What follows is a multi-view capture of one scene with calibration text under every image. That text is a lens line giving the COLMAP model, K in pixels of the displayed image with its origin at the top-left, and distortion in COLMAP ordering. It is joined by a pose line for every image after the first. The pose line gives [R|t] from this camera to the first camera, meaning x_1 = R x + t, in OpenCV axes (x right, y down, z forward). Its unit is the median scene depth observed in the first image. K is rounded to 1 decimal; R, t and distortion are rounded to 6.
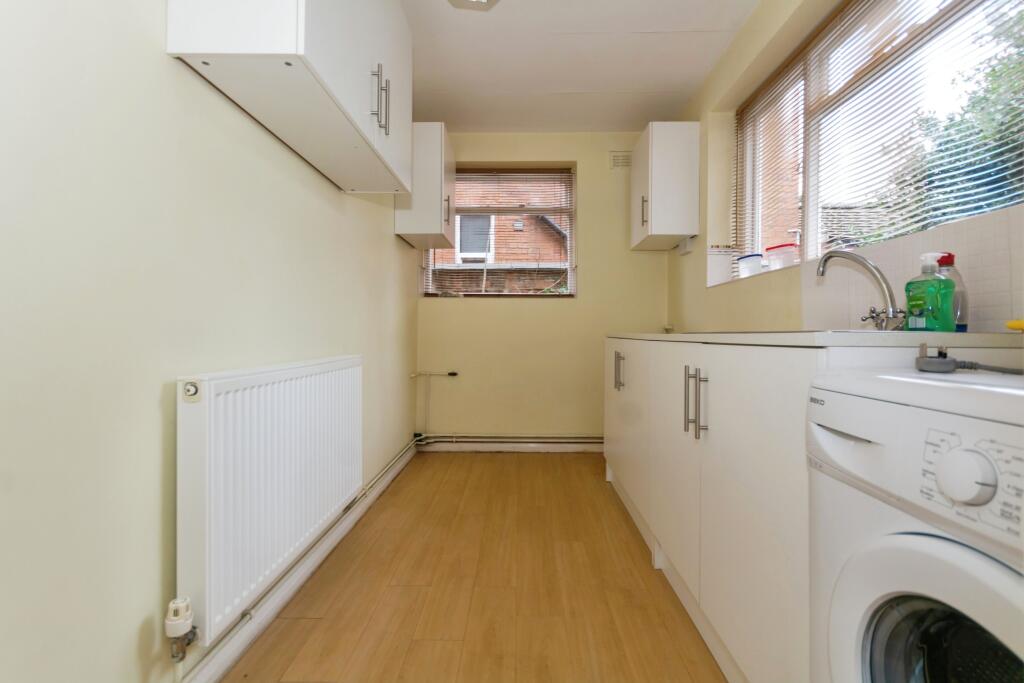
lens RADIAL K [[459.6, 0, 515.2], [0, 459.6, 333.4], [0, 0, 1]] dist [-0.000747, 0.000360]
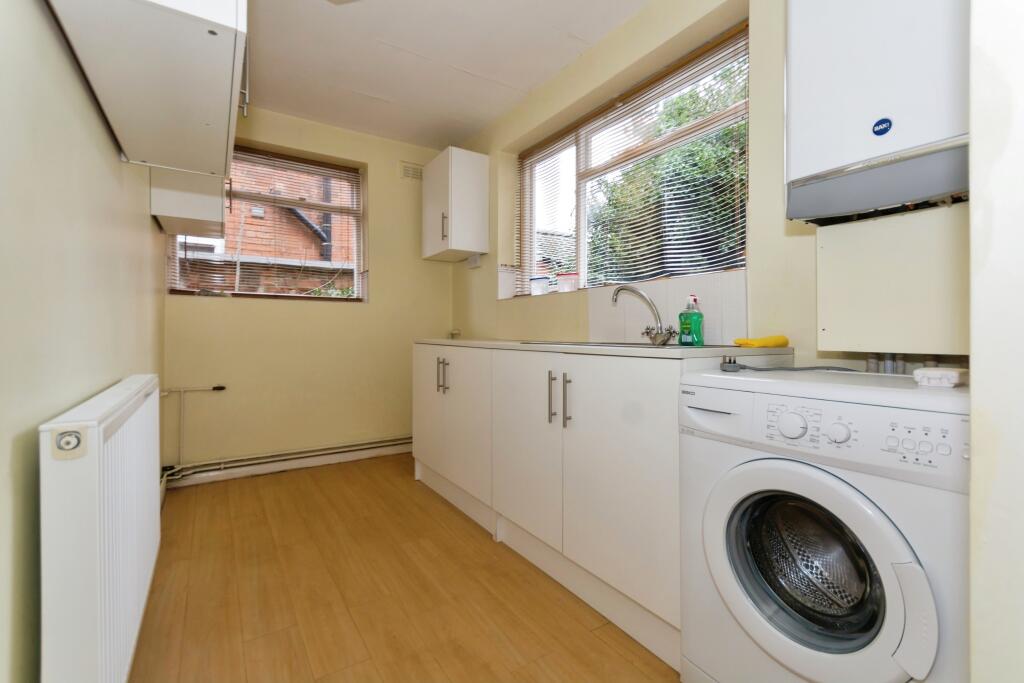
lens RADIAL K [[457.2, 0, 523.7], [0, 457.2, 334.8], [0, 0, 1]] dist [0.000095, 0.000297]
pose [[0.820793, -0.005161, 0.571202, -0.188093], [0.001099, 0.999972, 0.007456, -0.017823], [-0.571224, -0.005492, 0.820776, 0.000990]]
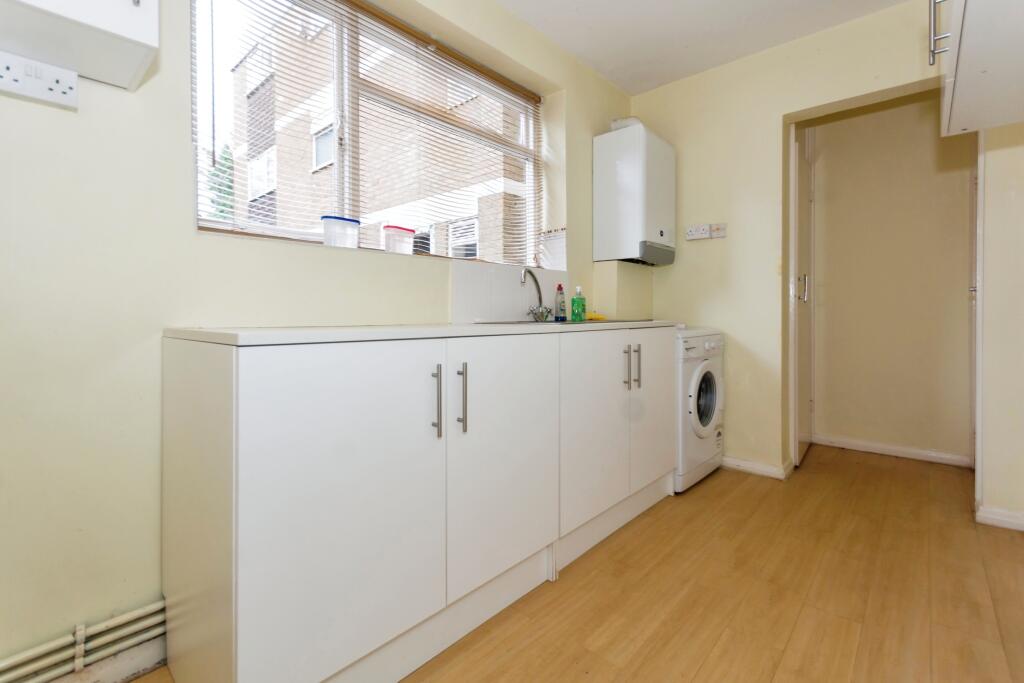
lens RADIAL K [[465.3, 0, 511.2], [0, 465.3, 316.0], [0, 0, 1]] dist [-0.000161, 0.000358]
pose [[-0.755228, -0.005303, 0.655441, -0.144492], [-0.001116, 0.999976, 0.006805, -0.013422], [-0.655462, 0.004408, -0.755216, 1.076724]]
